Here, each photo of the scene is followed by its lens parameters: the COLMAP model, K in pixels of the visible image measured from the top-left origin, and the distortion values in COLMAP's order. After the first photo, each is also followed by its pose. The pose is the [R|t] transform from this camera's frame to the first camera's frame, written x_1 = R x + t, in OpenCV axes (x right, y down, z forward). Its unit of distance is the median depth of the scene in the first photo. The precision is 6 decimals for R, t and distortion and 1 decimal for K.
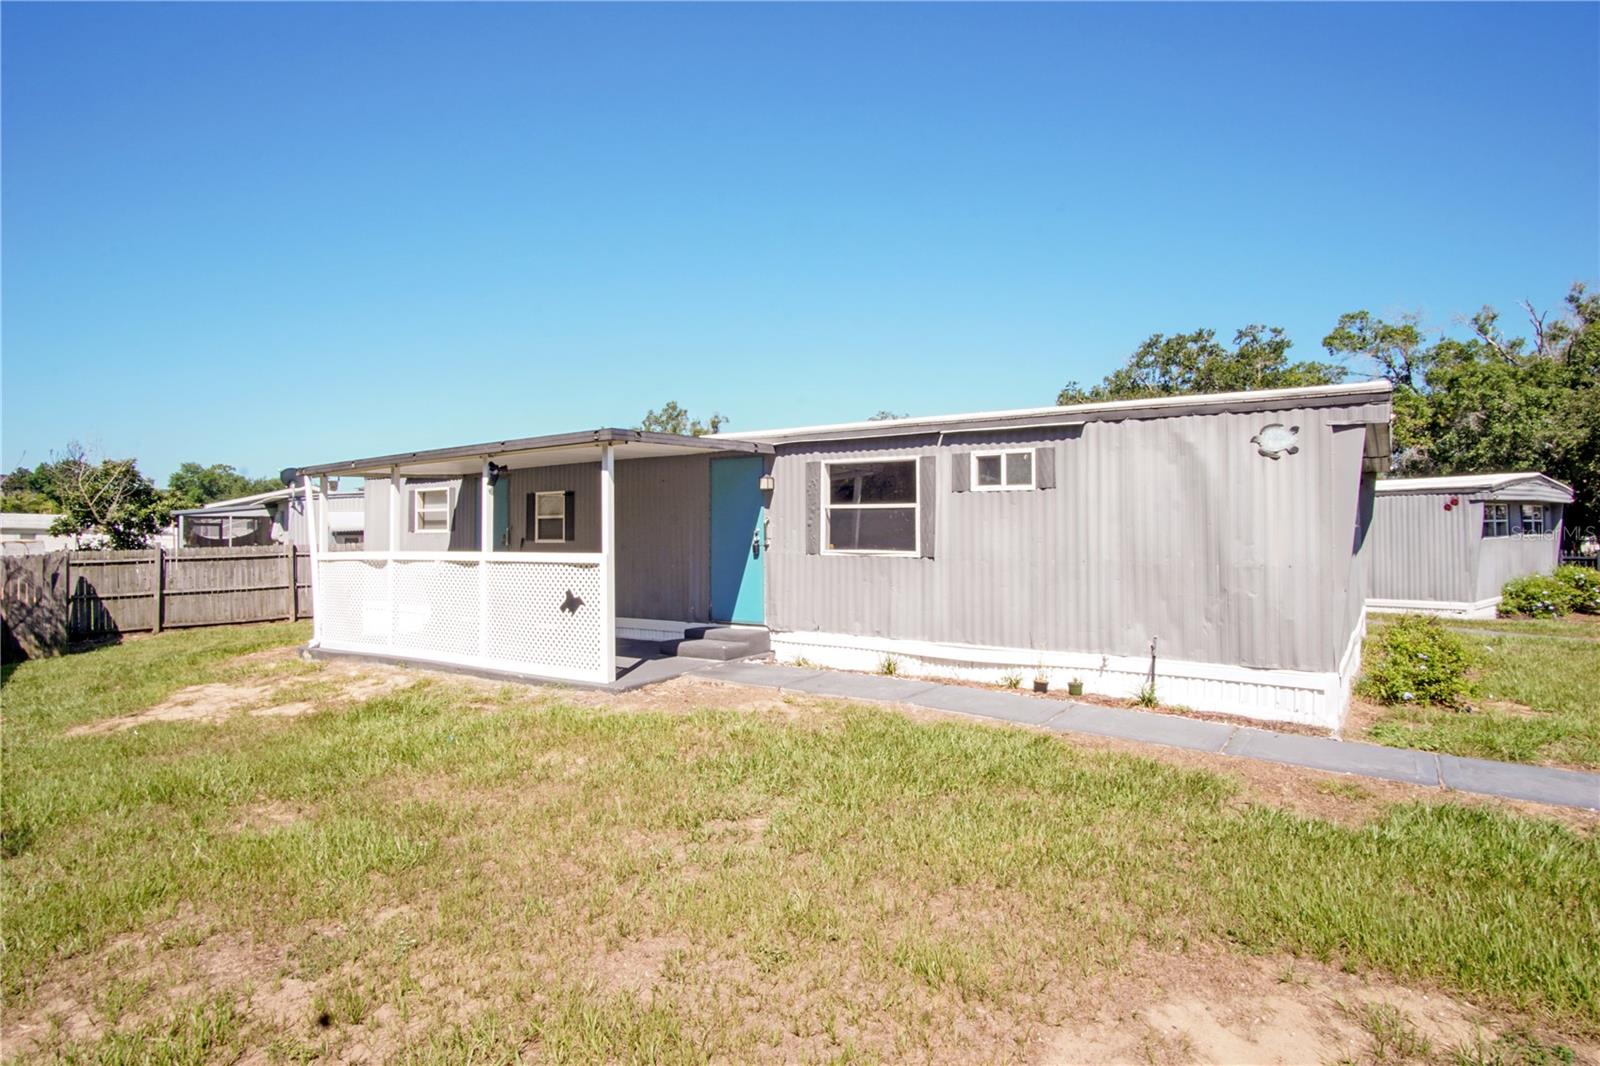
lens RADIAL K [[894.0, 0, 775.9], [0, 894.0, 566.6], [0, 0, 1]] dist [-0.017121, 0.000521]
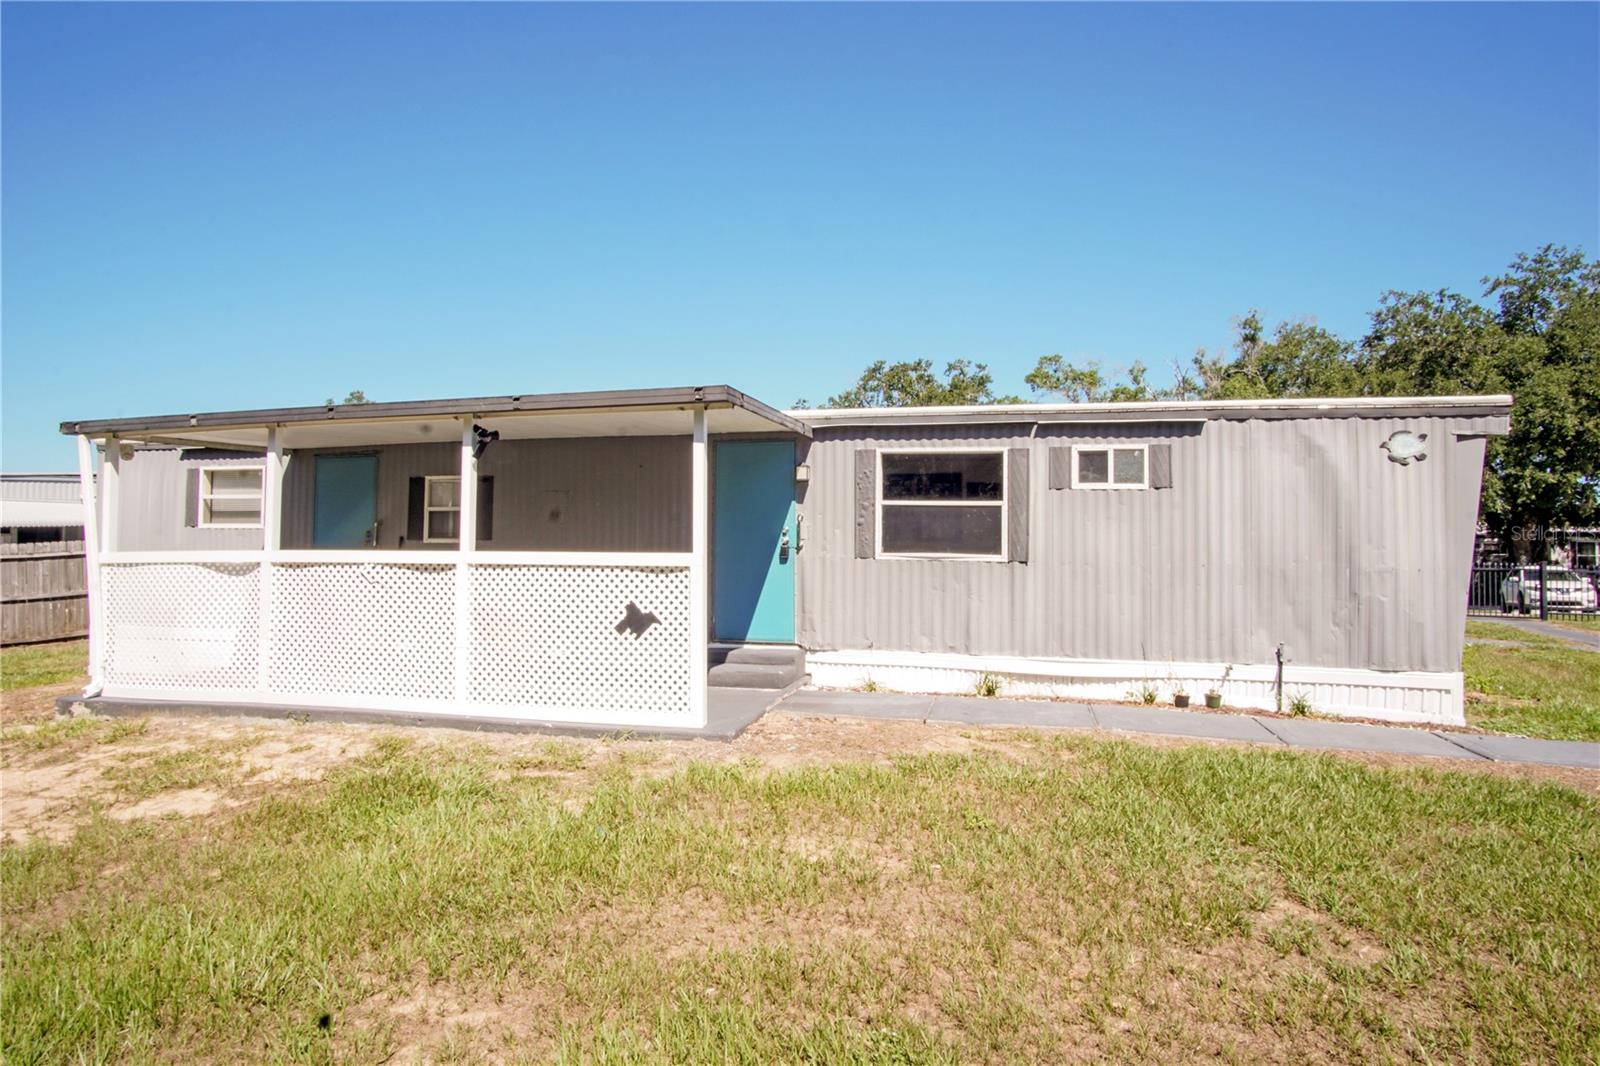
lens RADIAL K [[894.0, 0, 775.9], [0, 894.0, 566.6], [0, 0, 1]] dist [-0.017121, 0.000521]
pose [[0.924219, 0.003828, 0.381843, -0.401467], [0.002299, 0.999876, -0.015588, 0.007975], [-0.381855, 0.015285, 0.924096, 0.274486]]
